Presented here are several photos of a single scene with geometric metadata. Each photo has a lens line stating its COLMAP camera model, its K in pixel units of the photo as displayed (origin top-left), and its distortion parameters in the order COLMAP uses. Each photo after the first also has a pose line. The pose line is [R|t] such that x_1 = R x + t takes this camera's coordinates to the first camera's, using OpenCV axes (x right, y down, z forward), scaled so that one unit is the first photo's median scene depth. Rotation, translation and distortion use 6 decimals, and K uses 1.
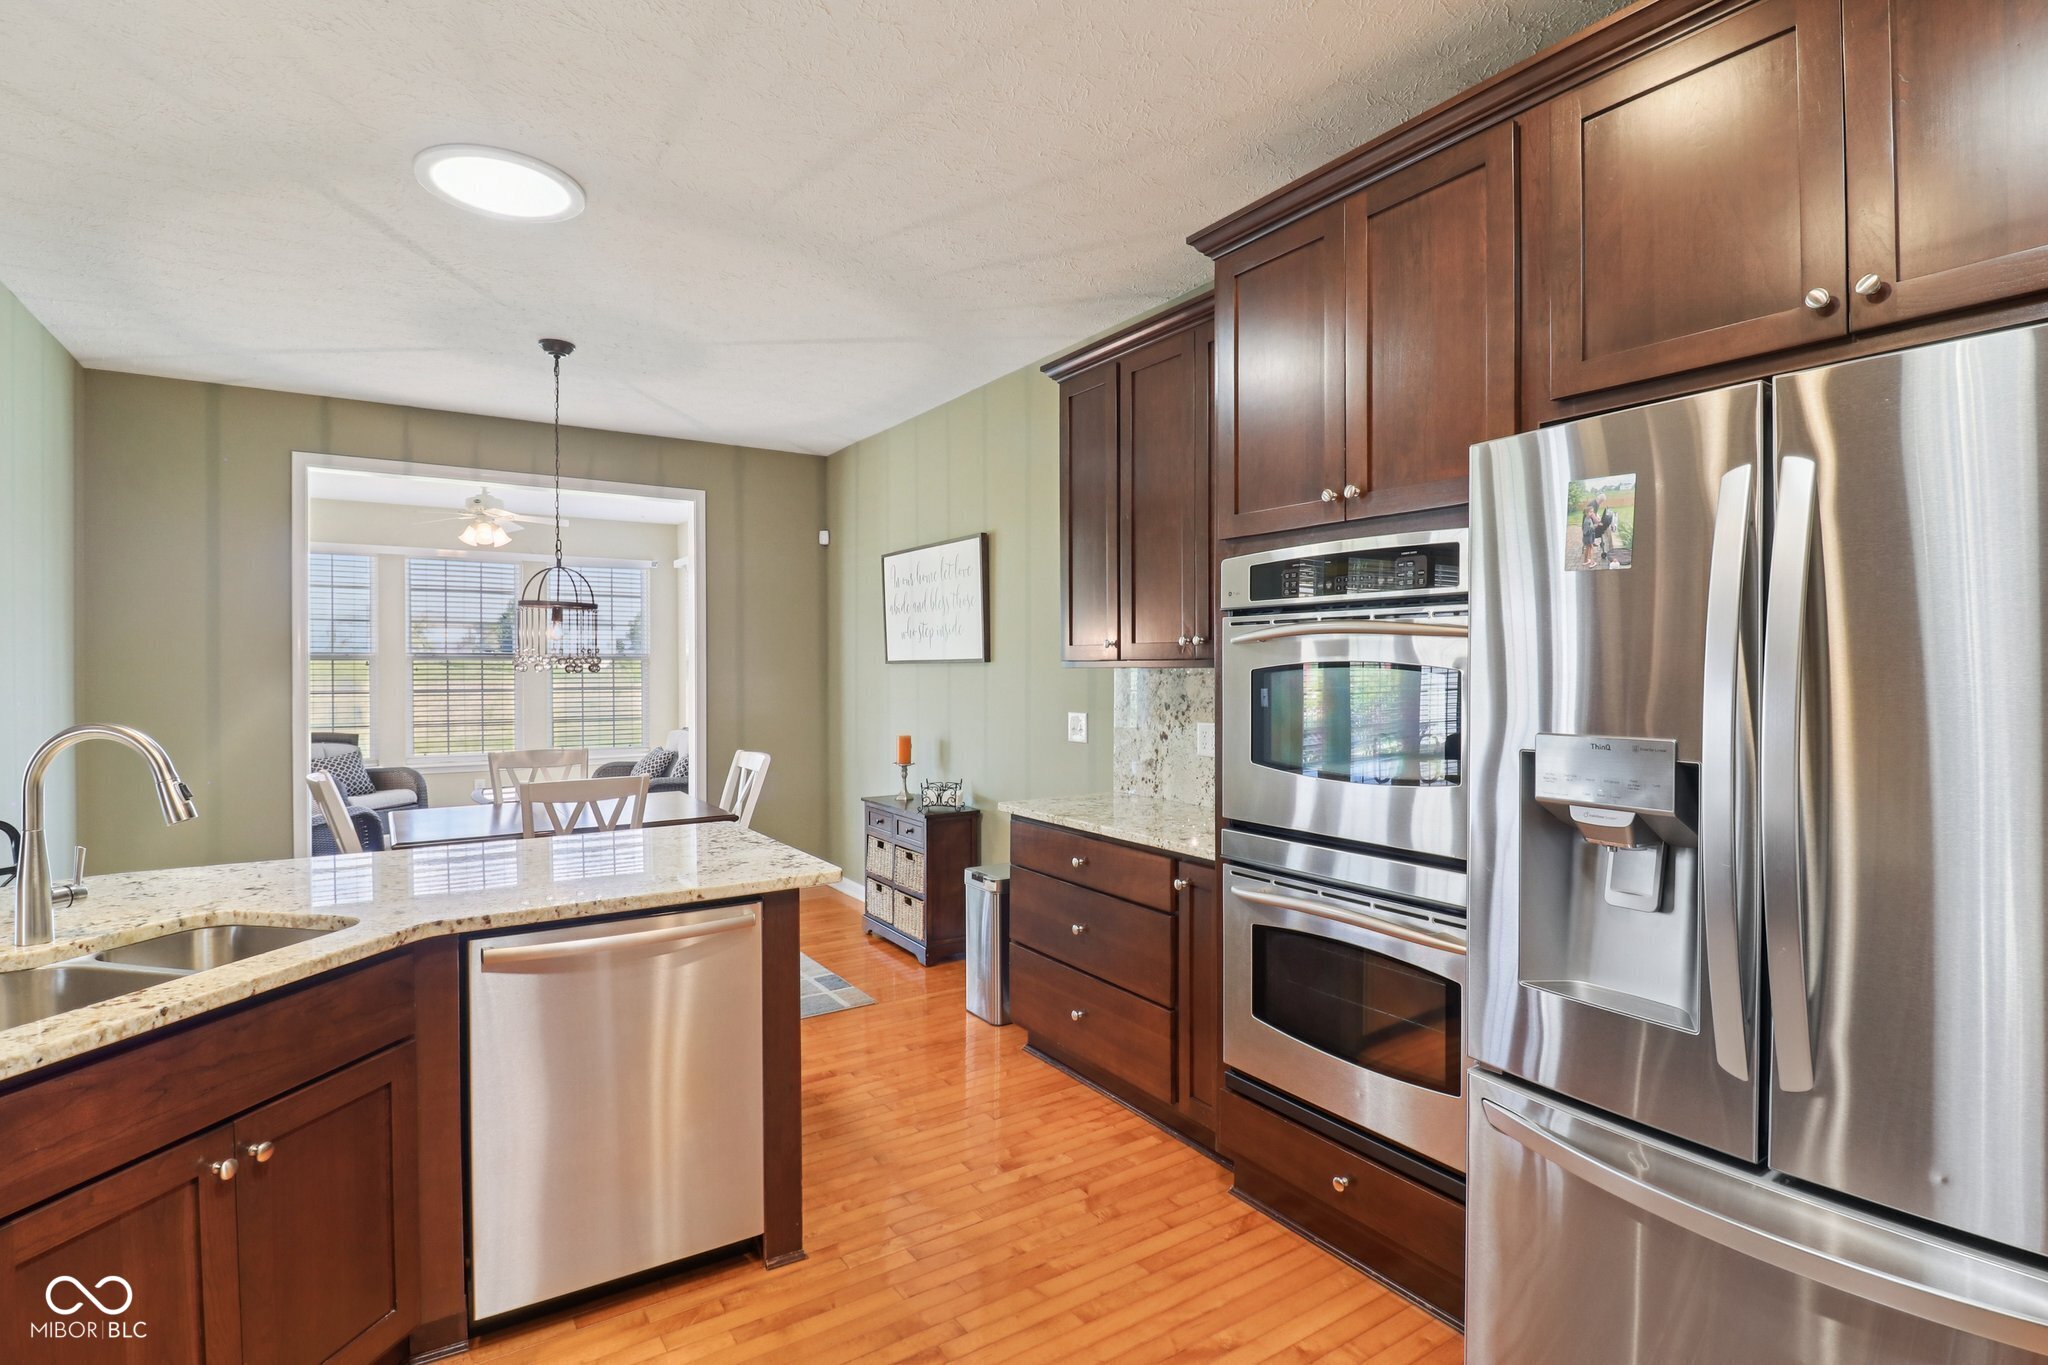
lens RADIAL K [[981.9, 0, 1030.7], [0, 981.9, 673.6], [0, 0, 1]] dist [-0.014738, -0.008896]
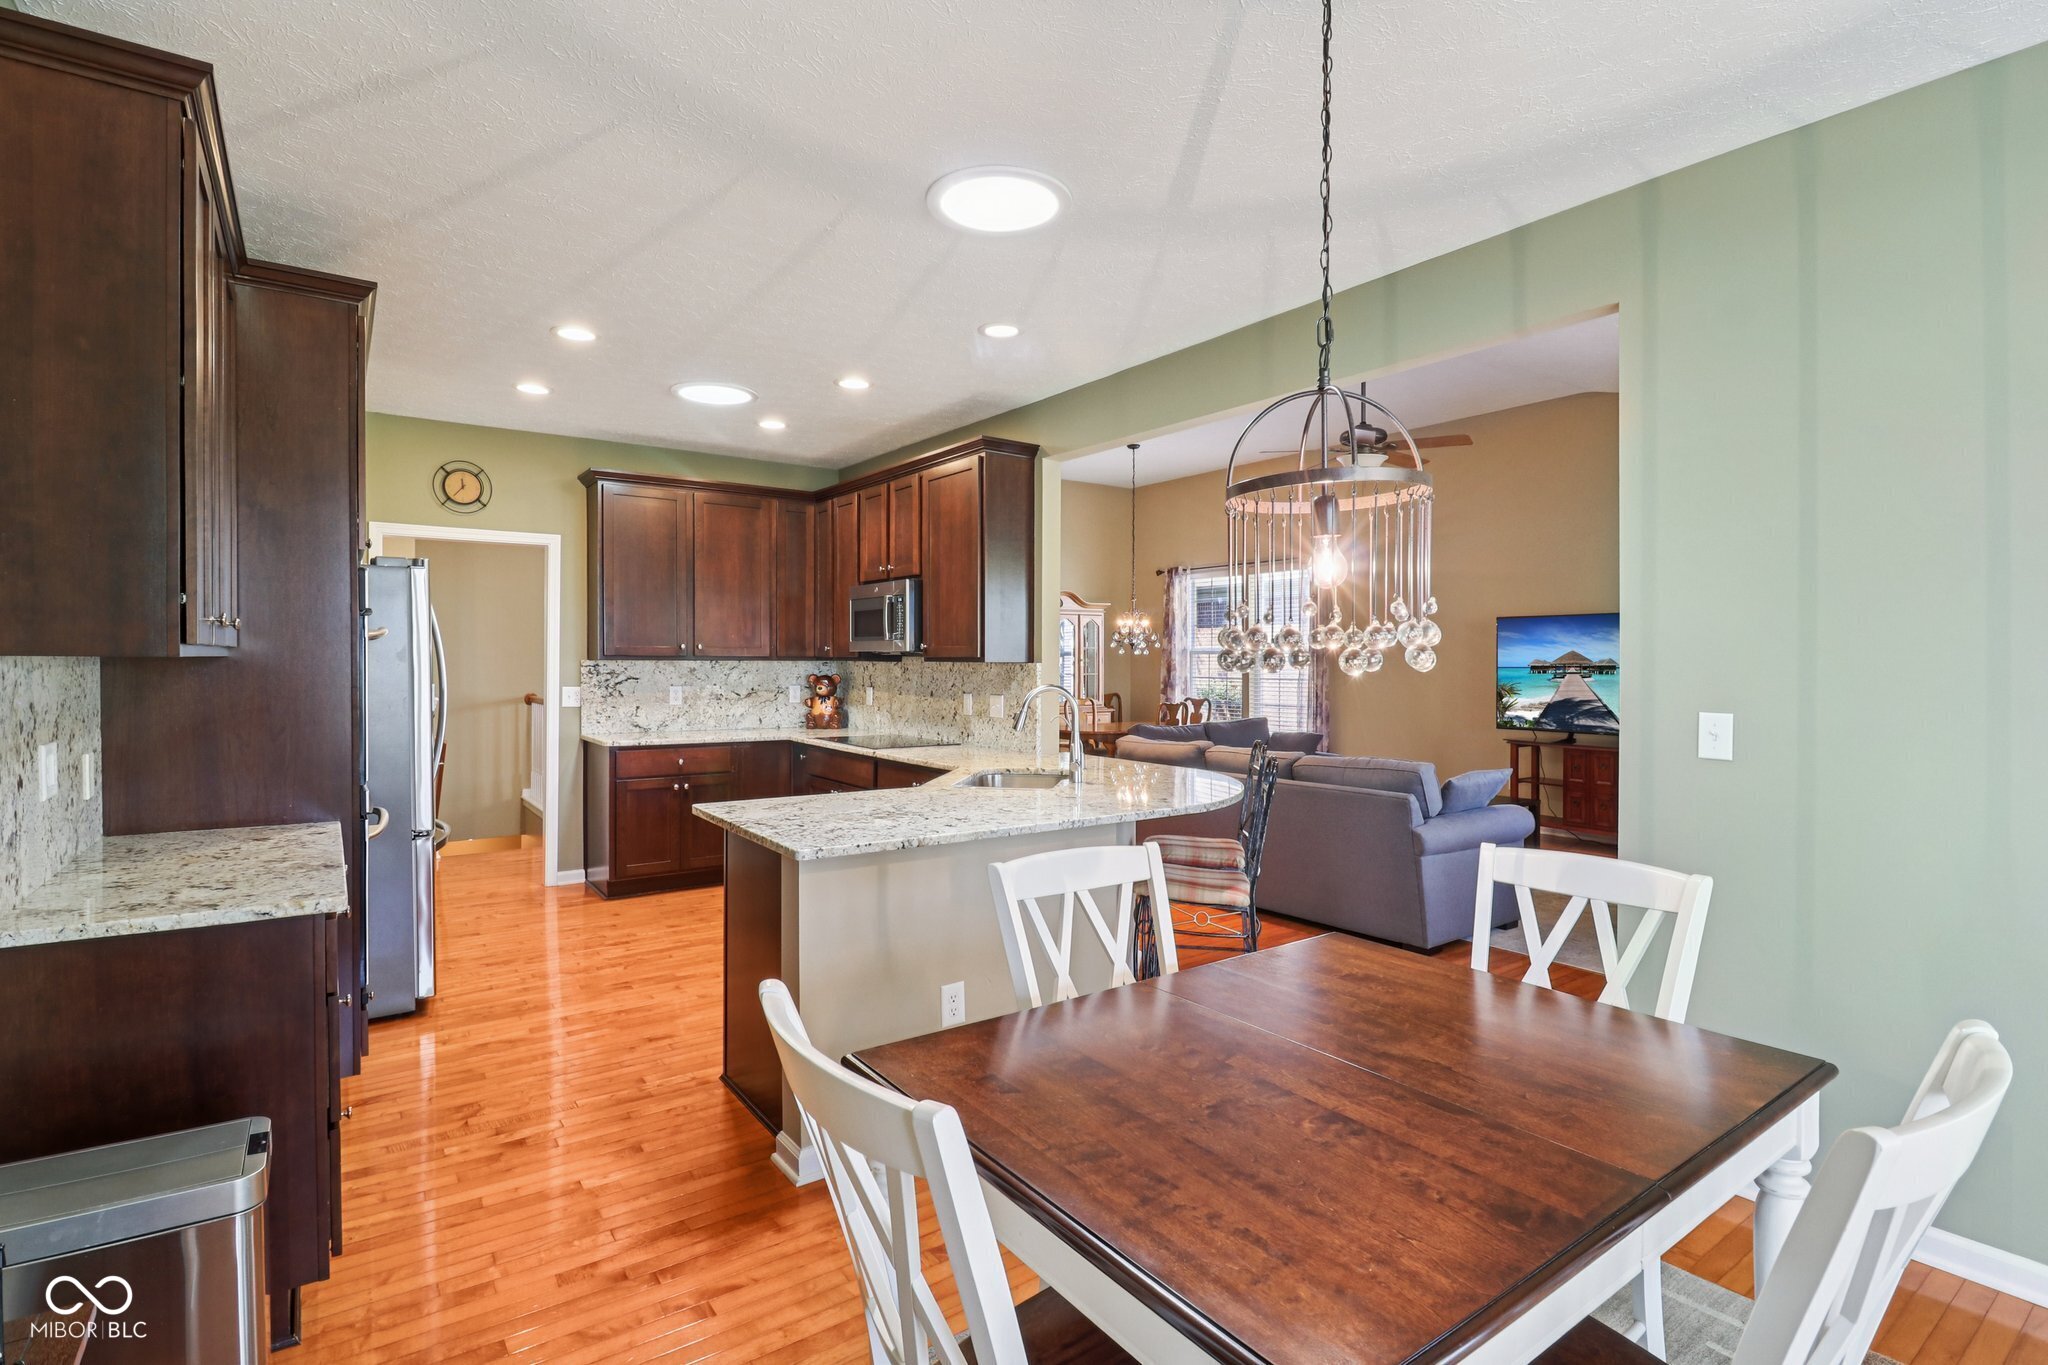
lens RADIAL K [[981.9, 0, 1037.7], [0, 981.9, 670.3], [0, 0, 1]] dist [-0.014738, -0.008896]
pose [[-0.998684, -0.007122, -0.050781, -0.392059], [-0.007832, 0.999874, 0.013799, -0.008677], [0.050677, 0.014178, -0.998614, 1.555643]]
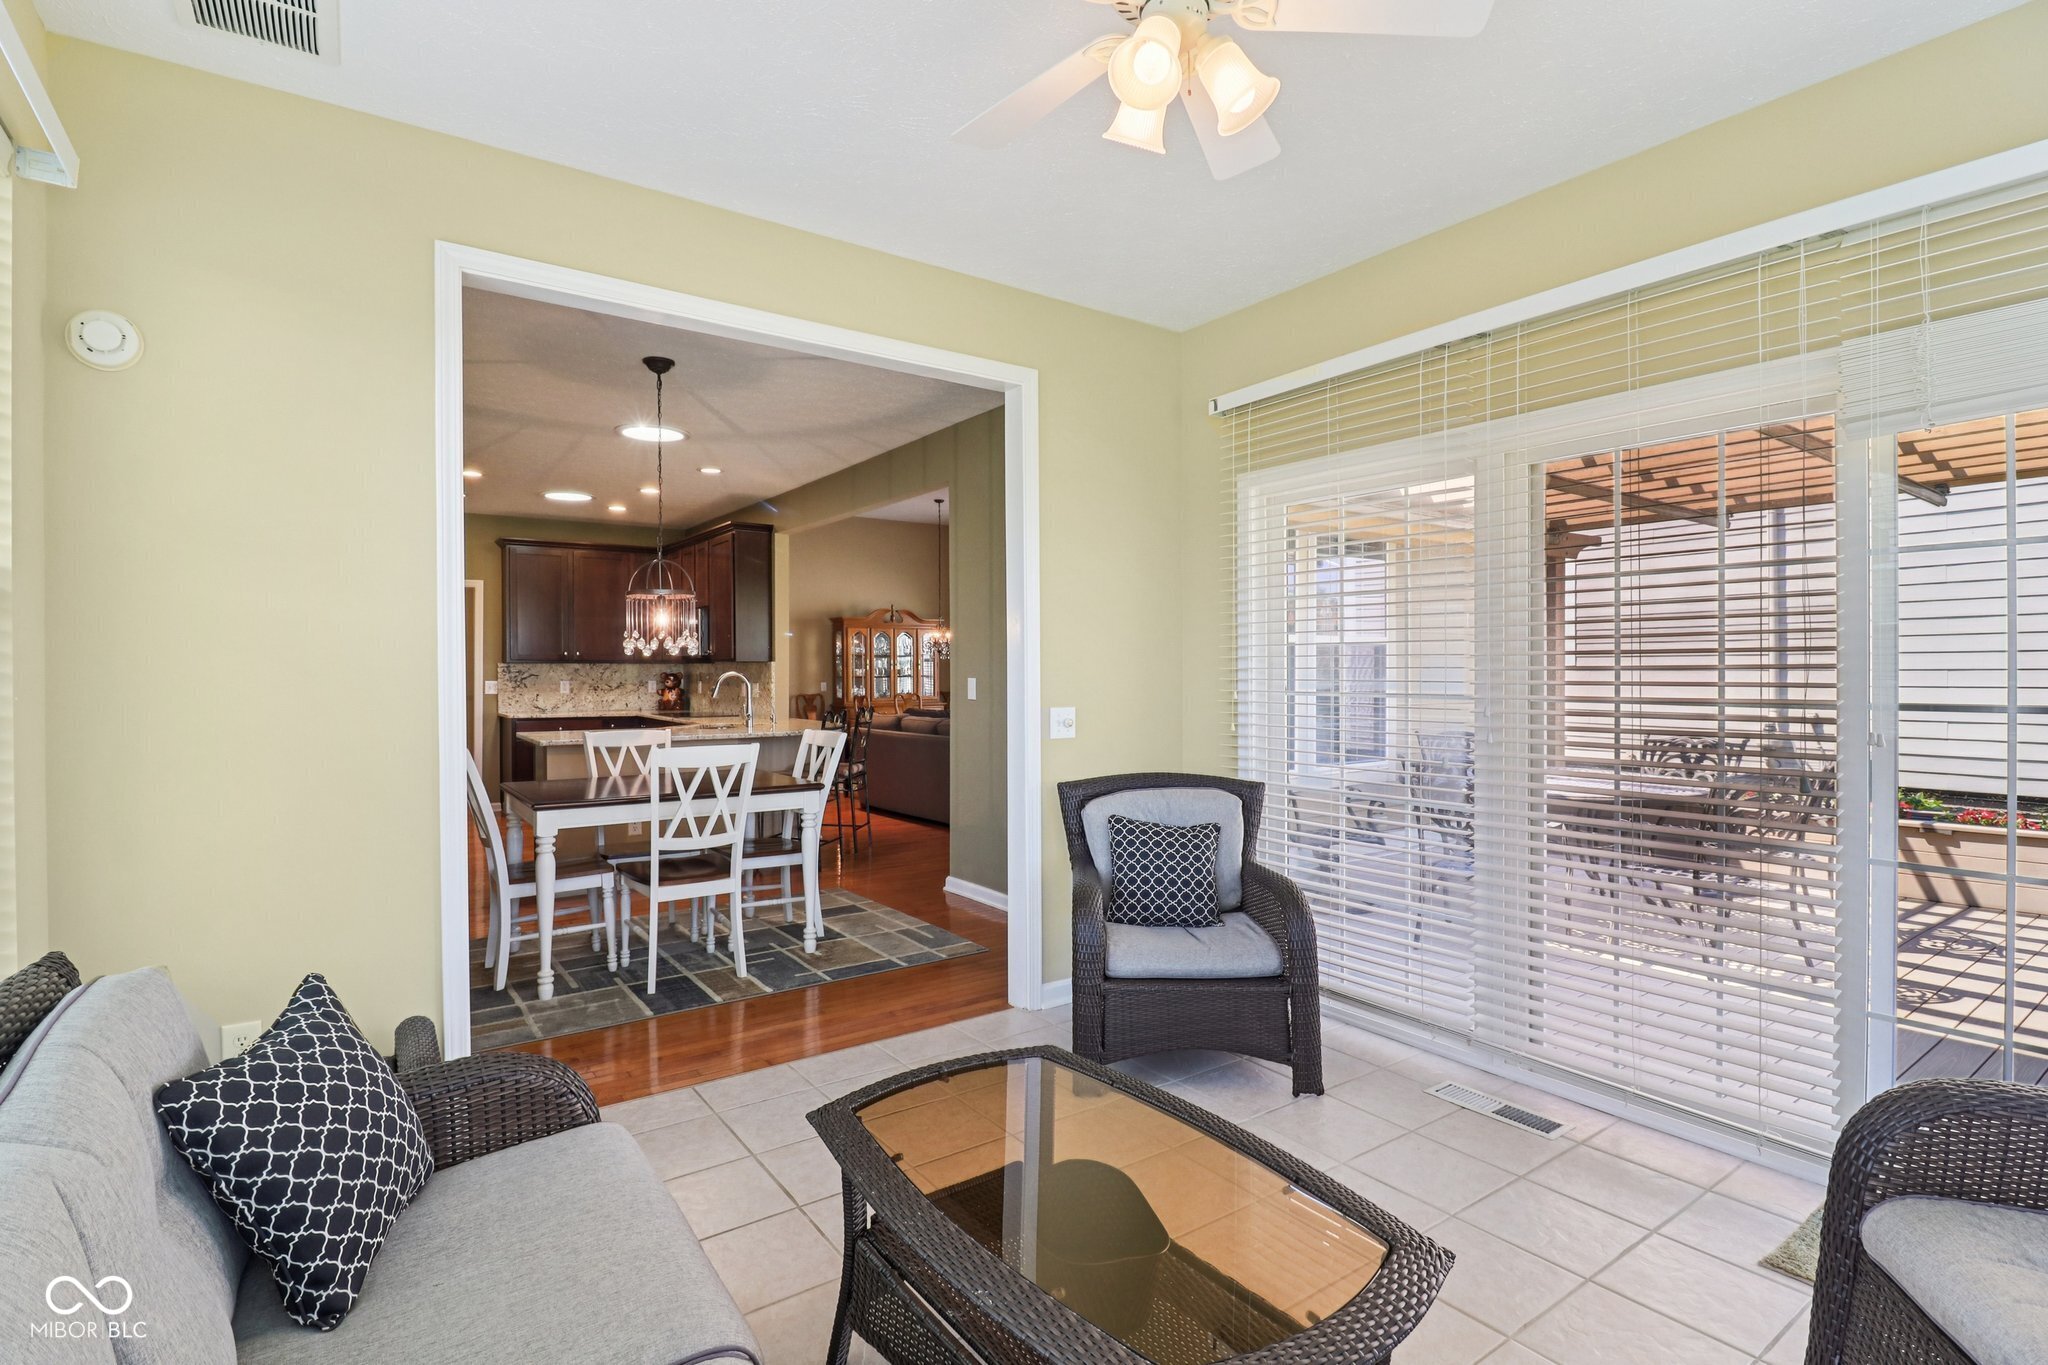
lens RADIAL K [[981.9, 0, 1032.2], [0, 981.9, 675.1], [0, 0, 1]] dist [-0.014738, -0.008896]
pose [[-0.998945, -0.002851, -0.045843, -0.954527], [-0.003181, 0.999970, 0.007128, 0.012206], [0.045821, 0.007266, -0.998923, 2.416141]]
